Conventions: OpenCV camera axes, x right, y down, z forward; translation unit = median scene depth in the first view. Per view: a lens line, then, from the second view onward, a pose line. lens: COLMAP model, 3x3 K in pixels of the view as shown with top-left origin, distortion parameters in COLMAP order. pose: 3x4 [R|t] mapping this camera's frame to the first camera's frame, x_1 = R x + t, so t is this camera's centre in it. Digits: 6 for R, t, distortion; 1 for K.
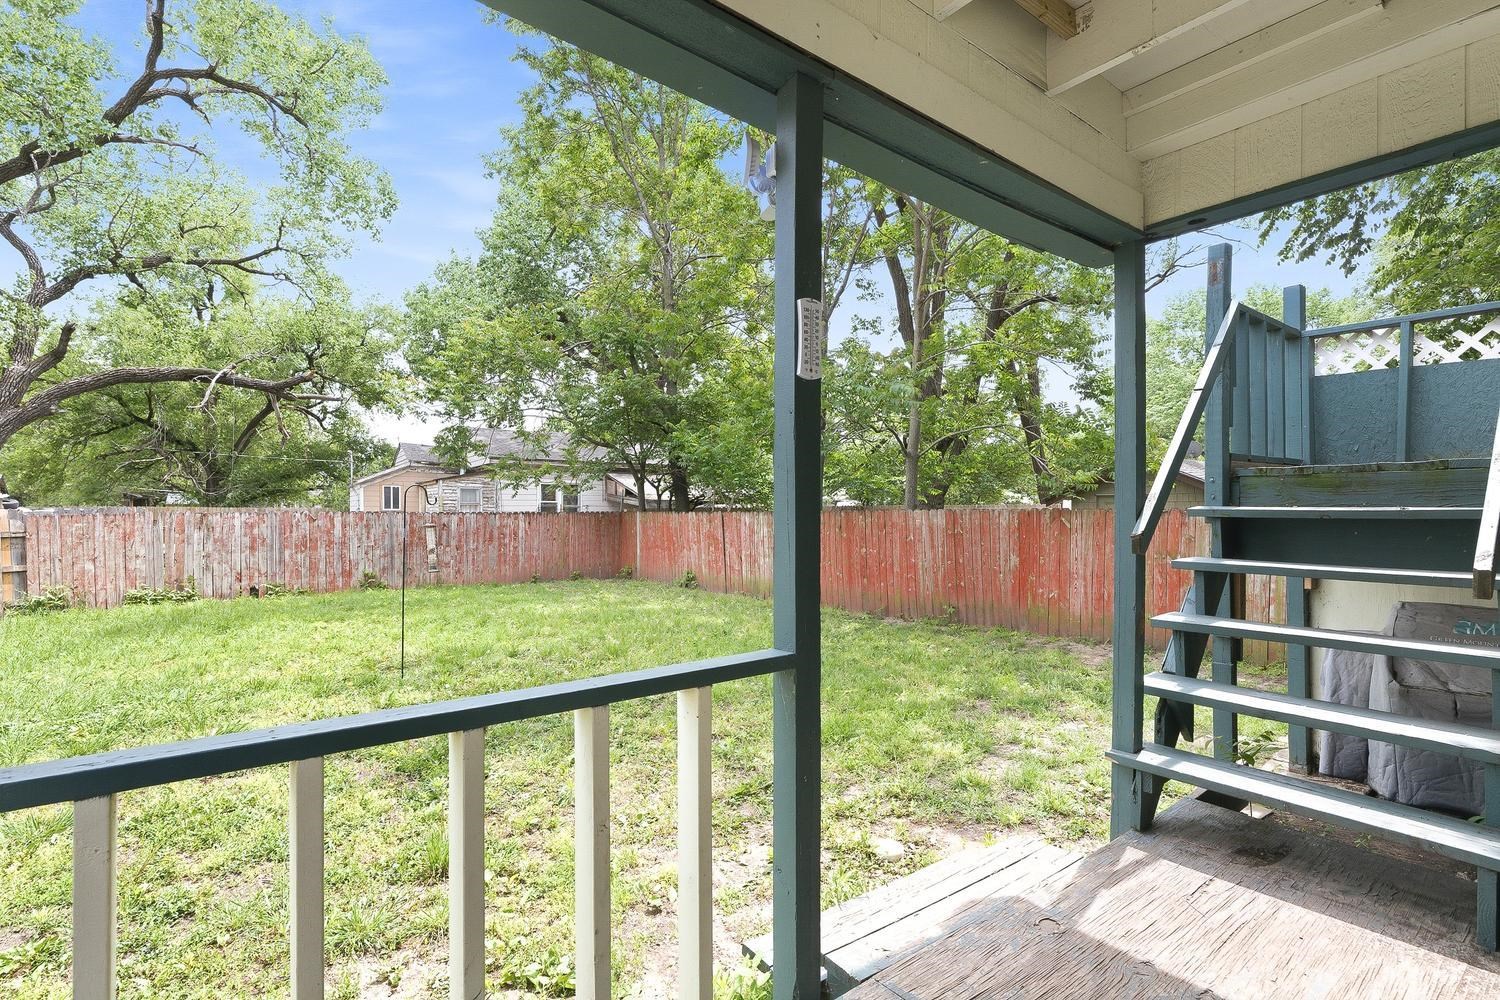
lens RADIAL K [[708.0, 0, 750.0], [0, 708.0, 500.0], [0, 0, 1]] dist [0.001001, 0.000130]
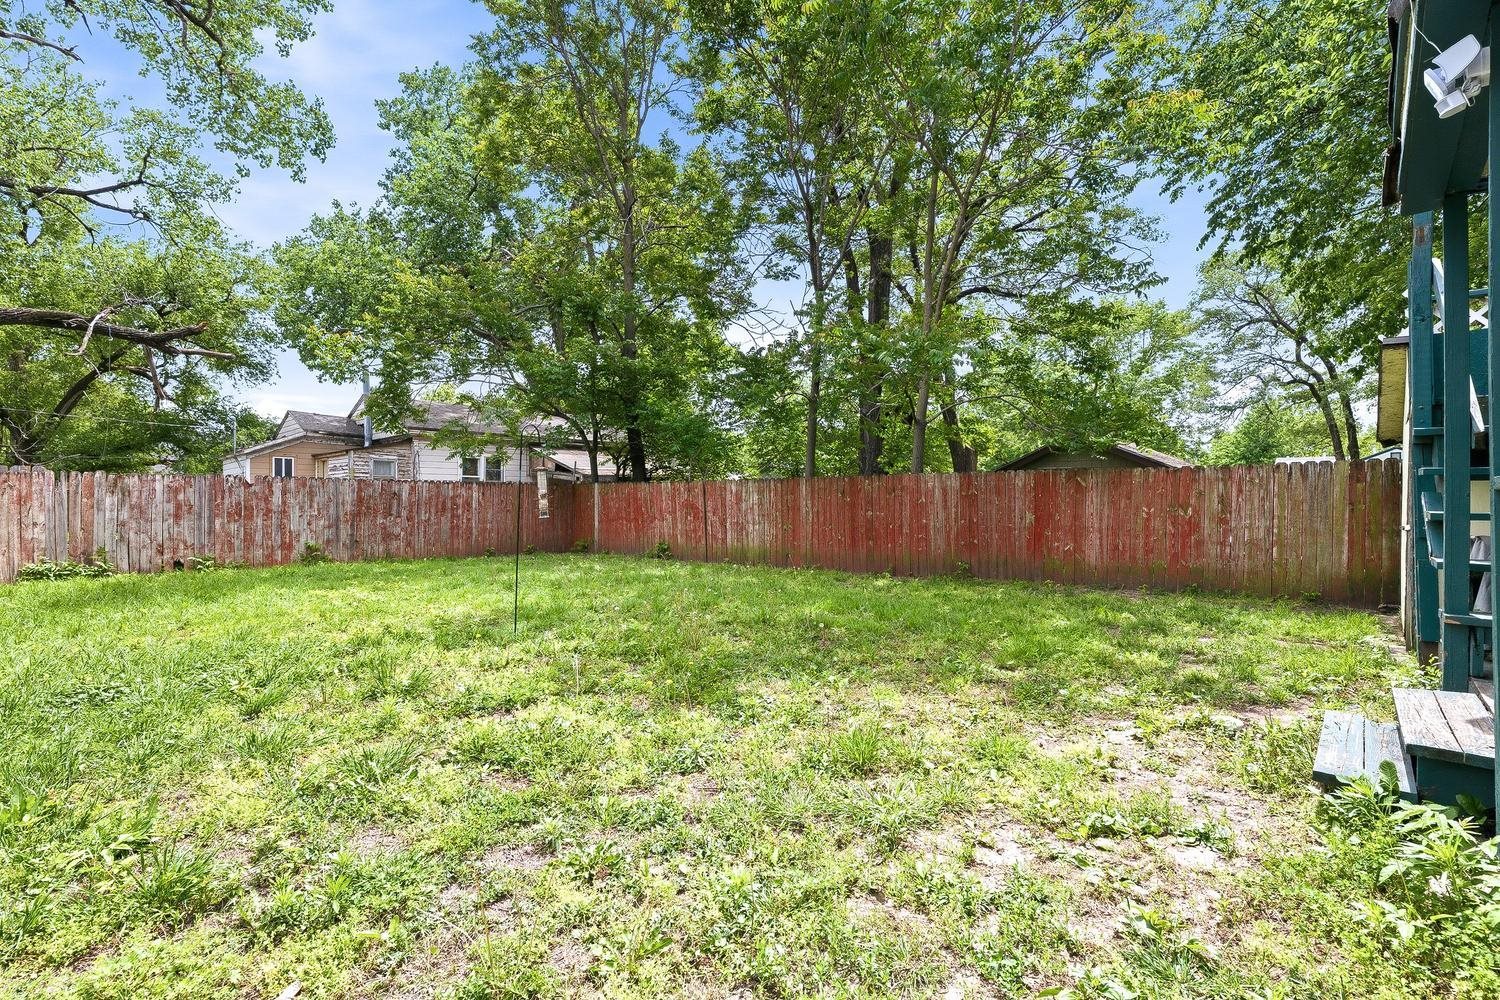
lens RADIAL K [[709.0, 0, 749.1], [0, 709.0, 485.9], [0, 0, 1]] dist [0.001517, 0.000281]
pose [[0.981121, 0.007218, 0.193259, -0.150429], [-0.006340, 0.999967, -0.005166, 0.025606], [-0.193290, 0.003843, 0.981134, 0.006072]]
